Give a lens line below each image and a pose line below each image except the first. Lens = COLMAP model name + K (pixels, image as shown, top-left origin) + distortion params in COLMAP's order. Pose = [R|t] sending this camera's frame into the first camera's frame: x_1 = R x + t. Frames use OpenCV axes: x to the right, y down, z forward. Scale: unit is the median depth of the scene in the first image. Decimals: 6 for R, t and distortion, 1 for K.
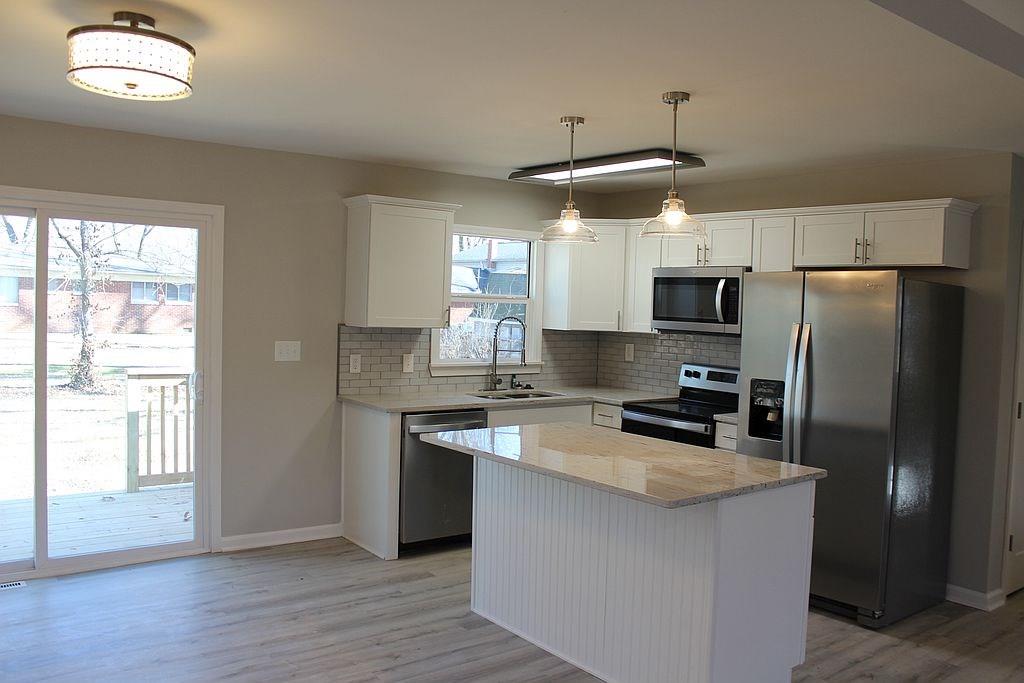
lens RADIAL K [[862.1, 0, 512.0], [0, 862.1, 341.5], [0, 0, 1]] dist [-0.059884, 0.008635]
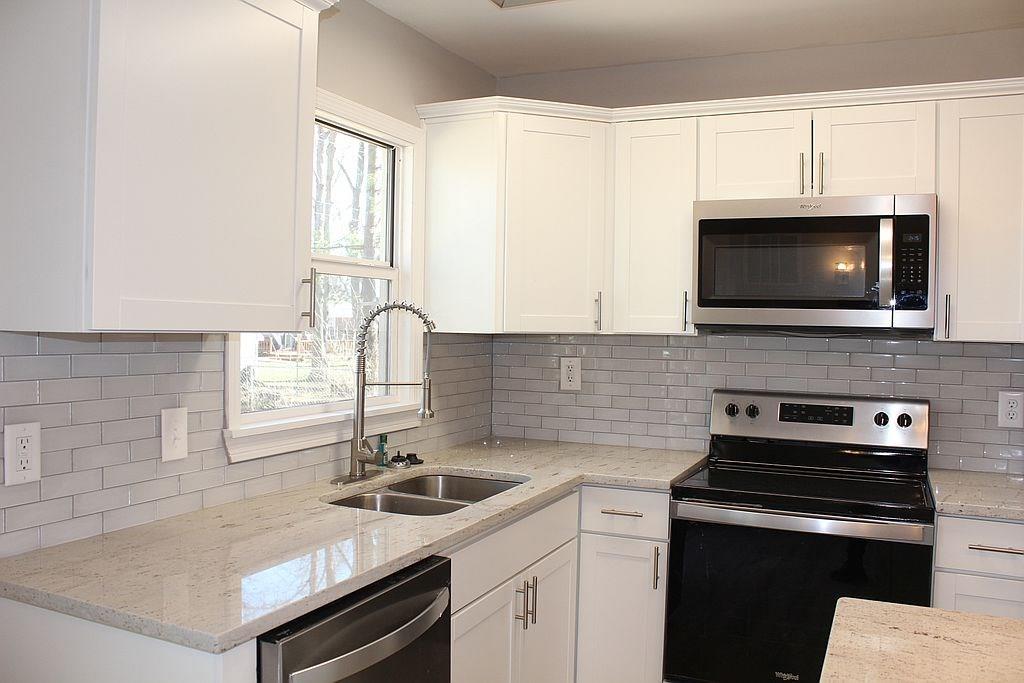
lens RADIAL K [[862.1, 0, 512.0], [0, 862.1, 341.5], [0, 0, 1]] dist [-0.059884, 0.008635]
pose [[0.879904, -0.027488, 0.474356, -0.161844], [0.033246, 0.999440, -0.003754, -0.006977], [-0.473987, 0.019074, 0.880325, 0.614841]]
